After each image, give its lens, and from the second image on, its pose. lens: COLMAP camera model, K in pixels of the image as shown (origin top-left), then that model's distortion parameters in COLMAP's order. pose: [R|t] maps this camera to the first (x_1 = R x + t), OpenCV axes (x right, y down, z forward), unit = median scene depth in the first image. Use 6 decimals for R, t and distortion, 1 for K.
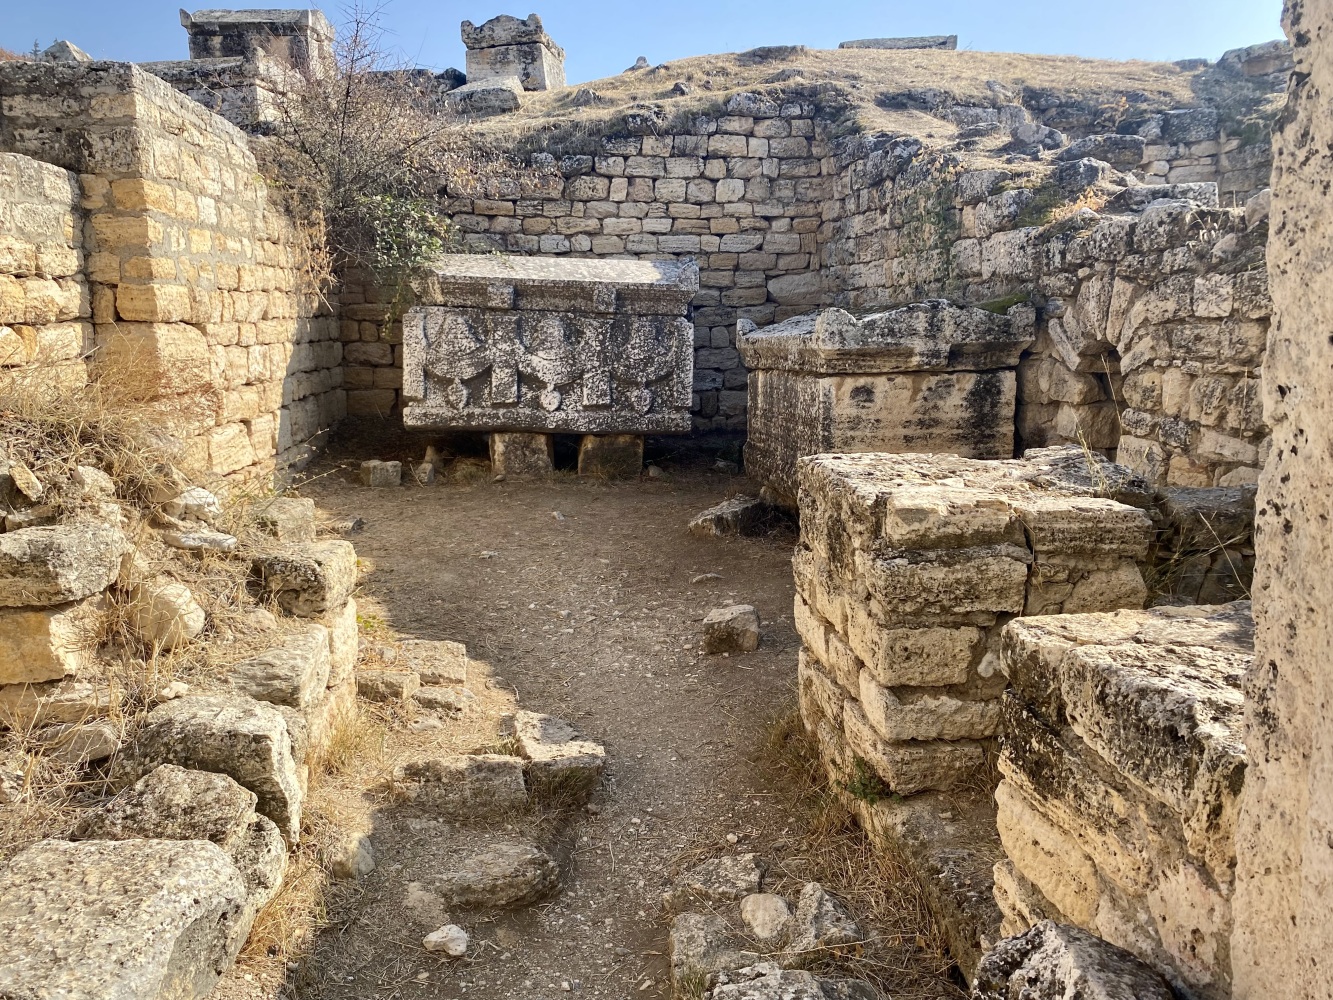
lens RADIAL K [[1027.4, 0, 682.7], [0, 1027.4, 514.8], [0, 0, 1]] dist [0.021463, -0.031400]
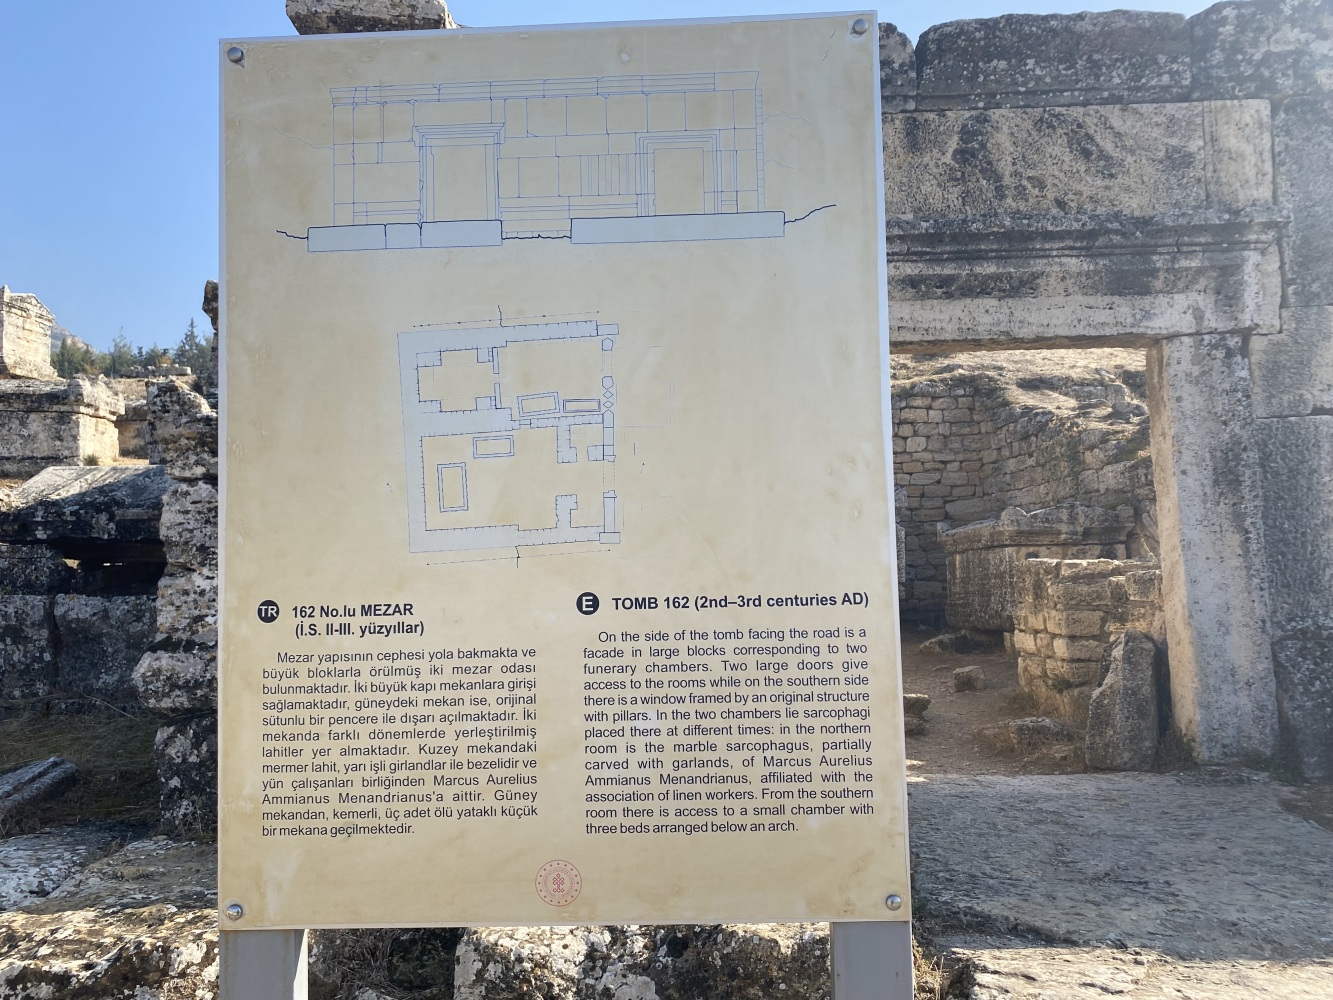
lens RADIAL K [[1027.4, 0, 672.8], [0, 1027.4, 501.8], [0, 0, 1]] dist [0.021463, -0.031400]
pose [[0.991758, -0.013868, -0.127374, -0.137873], [-0.018167, 0.968861, -0.246940, 0.158606], [0.126832, 0.247218, 0.960623, -0.517461]]
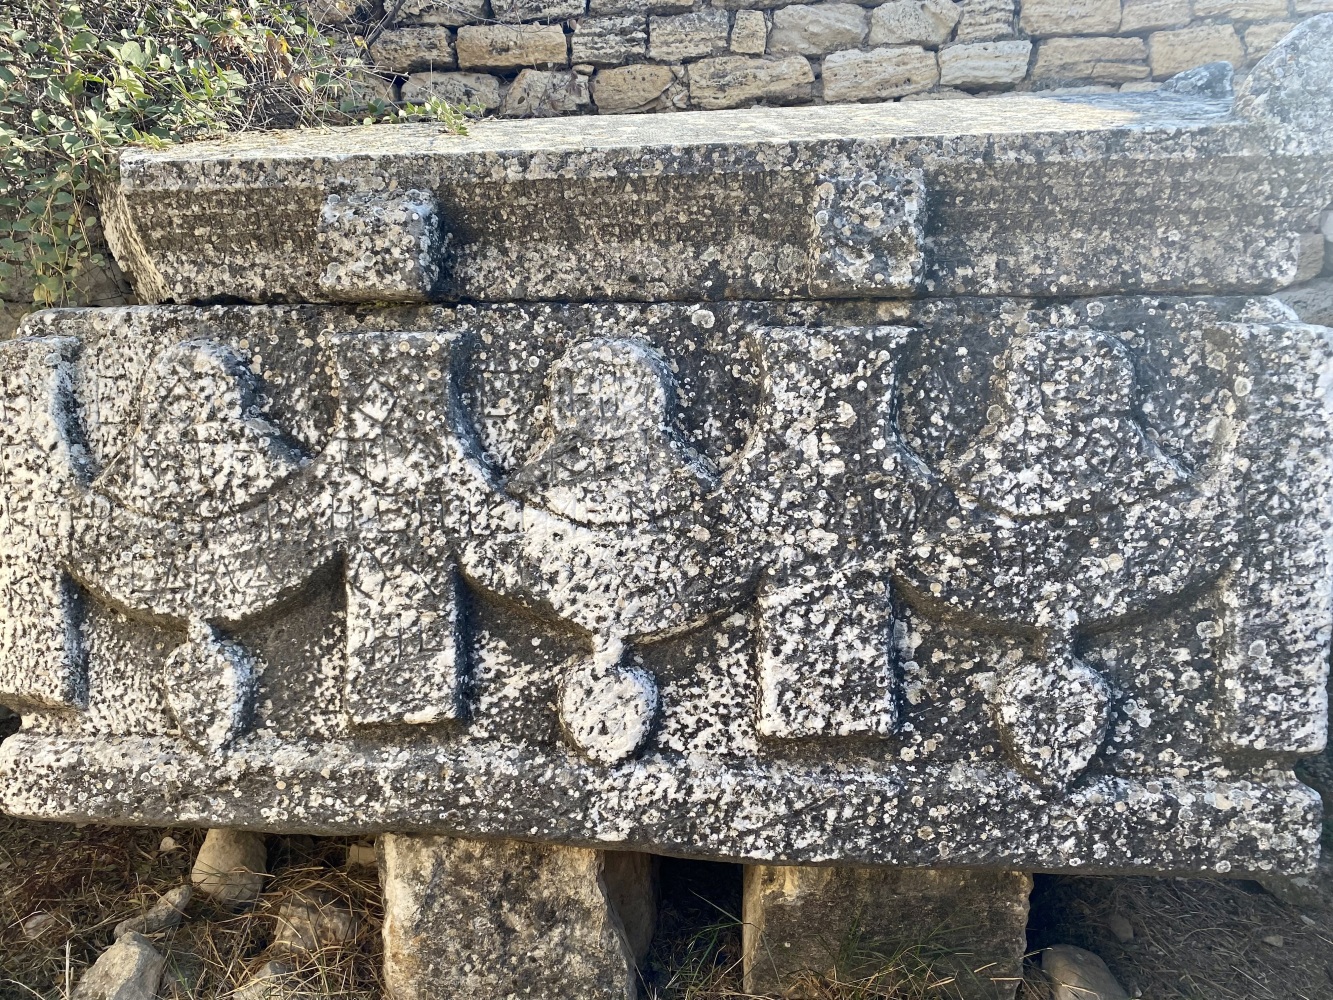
lens RADIAL K [[1027.4, 0, 621.6], [0, 1027.4, 514.7], [0, 0, 1]] dist [0.021463, -0.031400]
pose [[0.971196, -0.006624, -0.238190, -0.074769], [-0.004352, 0.998954, -0.045524, -0.143694], [0.238242, 0.045250, 0.970151, 0.794996]]
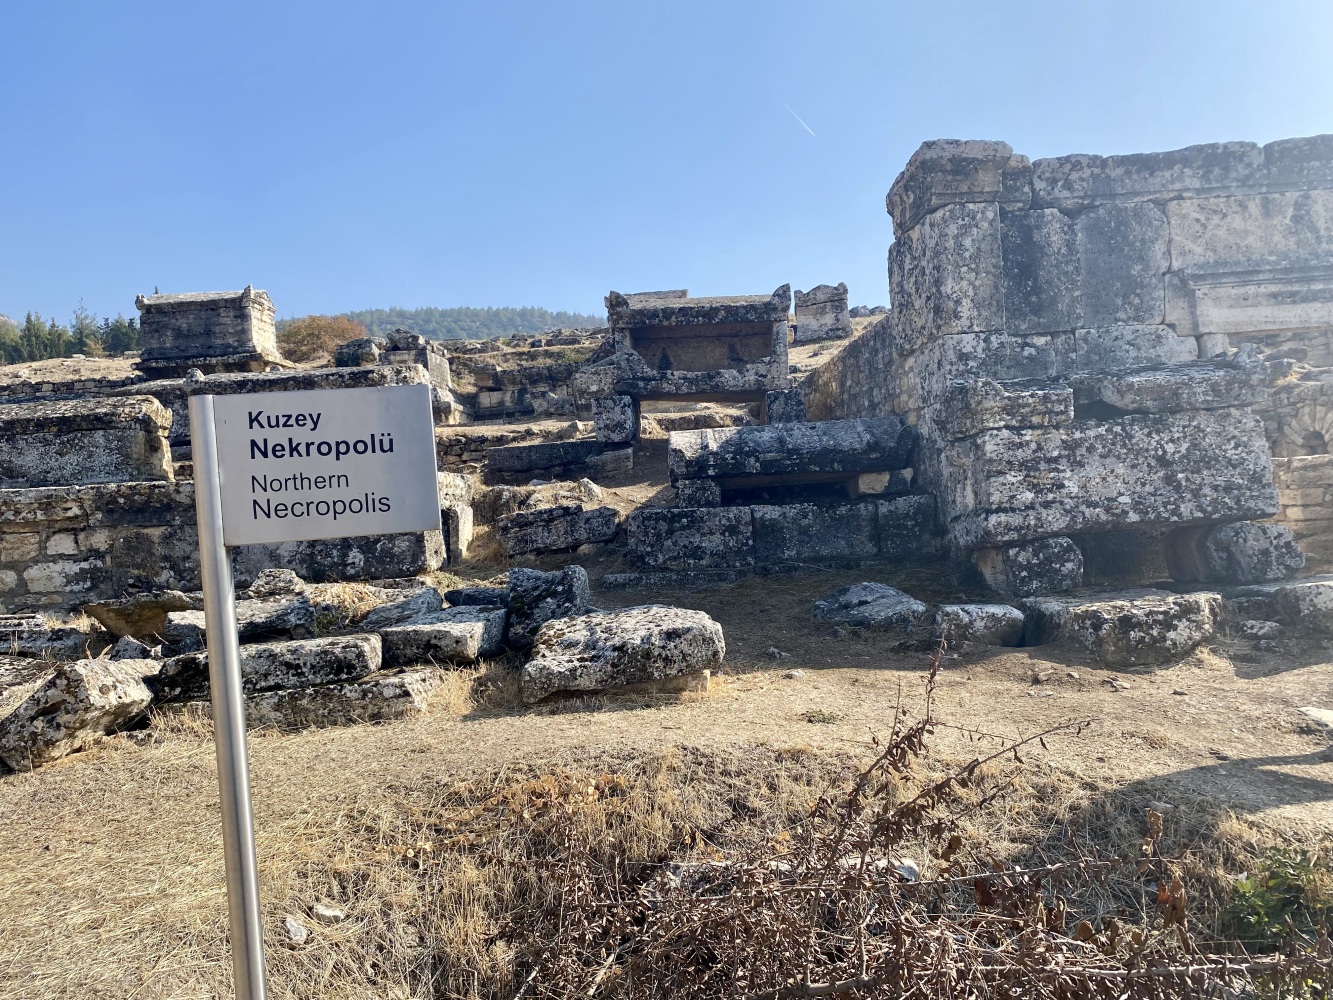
lens RADIAL K [[1027.4, 0, 645.3], [0, 1027.4, 508.8], [0, 0, 1]] dist [0.021463, -0.031400]
pose [[0.993437, -0.060399, -0.097132, -0.614900], [0.041486, 0.981652, -0.186115, 0.262598], [0.106591, 0.180864, 0.977715, -1.000195]]
